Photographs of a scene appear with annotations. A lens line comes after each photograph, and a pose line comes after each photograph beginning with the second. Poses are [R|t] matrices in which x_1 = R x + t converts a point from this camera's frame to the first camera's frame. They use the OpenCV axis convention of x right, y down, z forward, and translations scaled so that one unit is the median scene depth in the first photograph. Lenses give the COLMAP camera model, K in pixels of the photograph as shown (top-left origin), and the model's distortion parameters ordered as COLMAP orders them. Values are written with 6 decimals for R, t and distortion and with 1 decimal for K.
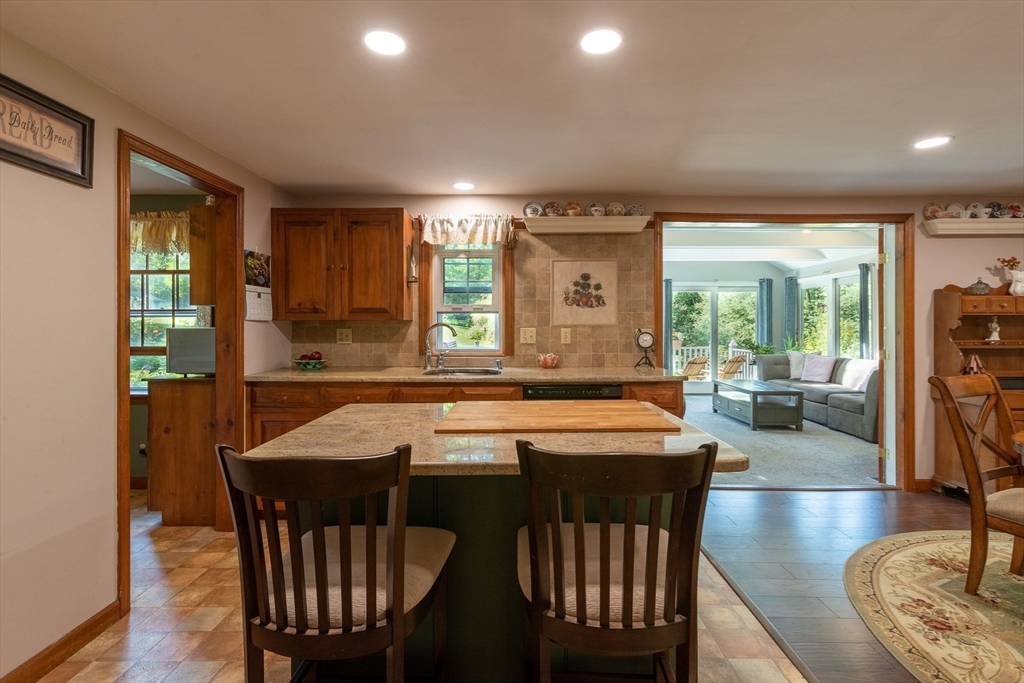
lens RADIAL K [[463.8, 0, 515.5], [0, 463.8, 323.8], [0, 0, 1]] dist [-0.011216, 0.002842]
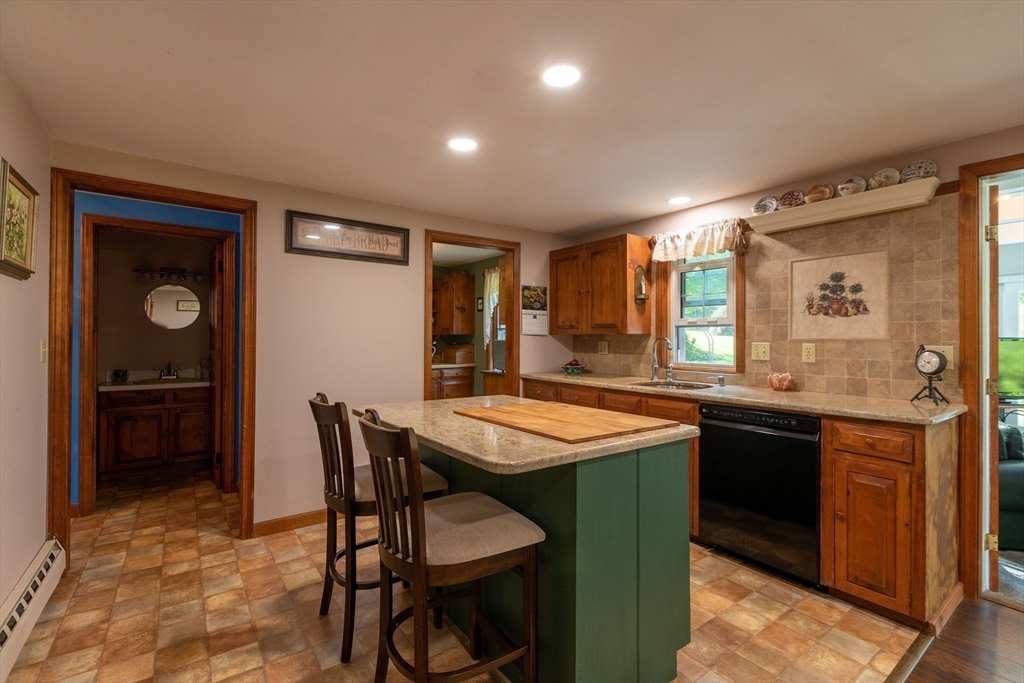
lens RADIAL K [[463.8, 0, 508.9], [0, 463.8, 336.0], [0, 0, 1]] dist [-0.011216, 0.002842]
pose [[0.579733, -0.001416, -0.814805, 0.463100], [-0.007107, 0.999952, -0.006795, 0.005867], [0.814775, 0.009730, 0.579695, 0.115417]]
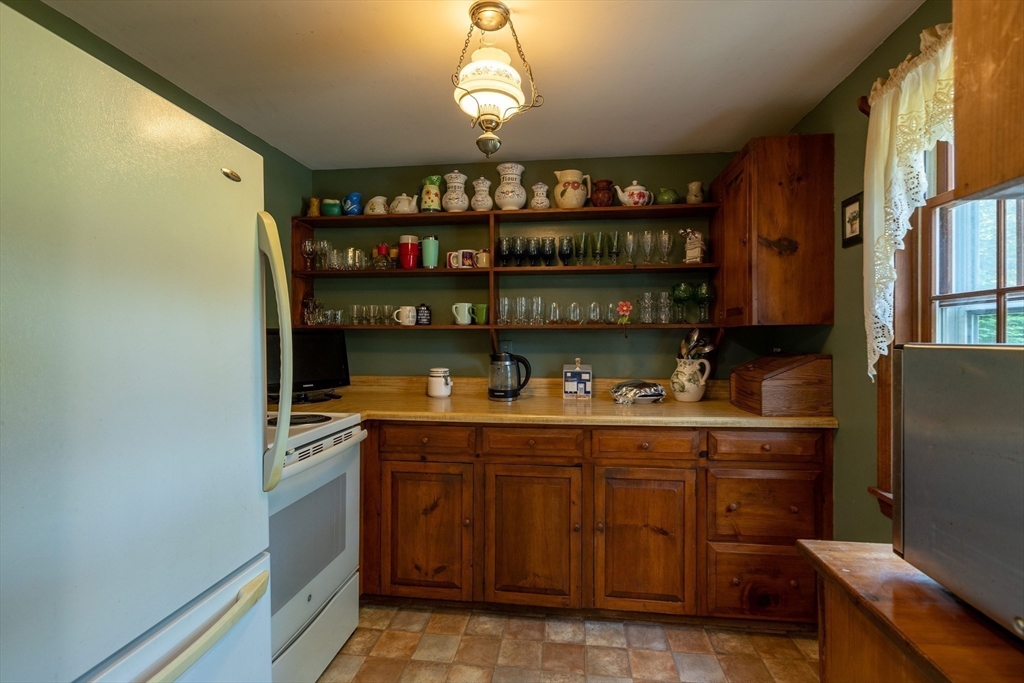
lens RADIAL K [[463.8, 0, 518.1], [0, 463.8, 336.0], [0, 0, 1]] dist [-0.011216, 0.002842]
pose [[-0.123035, 0.000817, -0.992402, -0.447629], [-0.001294, 0.999999, 0.000984, 0.002517], [0.992401, 0.001405, -0.123034, 0.719373]]
